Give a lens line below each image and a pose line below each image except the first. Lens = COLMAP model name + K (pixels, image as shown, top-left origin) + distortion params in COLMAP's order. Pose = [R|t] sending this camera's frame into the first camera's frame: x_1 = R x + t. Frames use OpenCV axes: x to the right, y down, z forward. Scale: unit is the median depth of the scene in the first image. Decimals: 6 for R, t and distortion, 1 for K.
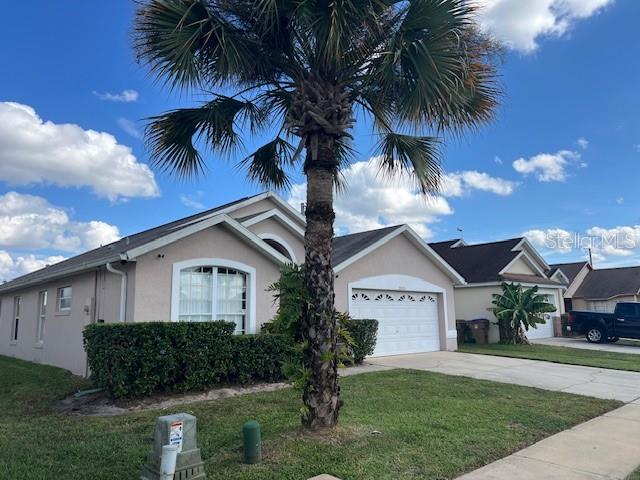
lens RADIAL K [[484.2, 0, 321.1], [0, 484.2, 244.3], [0, 0, 1]] dist [0.048215, -0.045584]
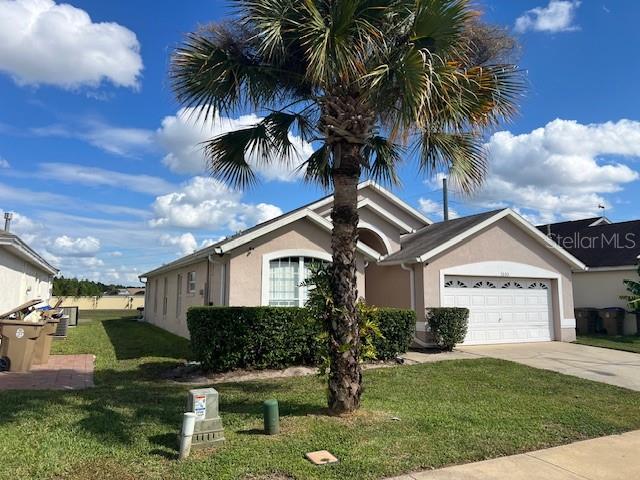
lens RADIAL K [[484.2, 0, 324.6], [0, 484.2, 235.3], [0, 0, 1]] dist [0.048215, -0.045584]
pose [[0.956007, -0.017345, -0.292831, 0.194842], [0.025358, 0.999400, 0.023589, -0.034212], [0.292247, -0.029977, 0.955873, -0.045847]]
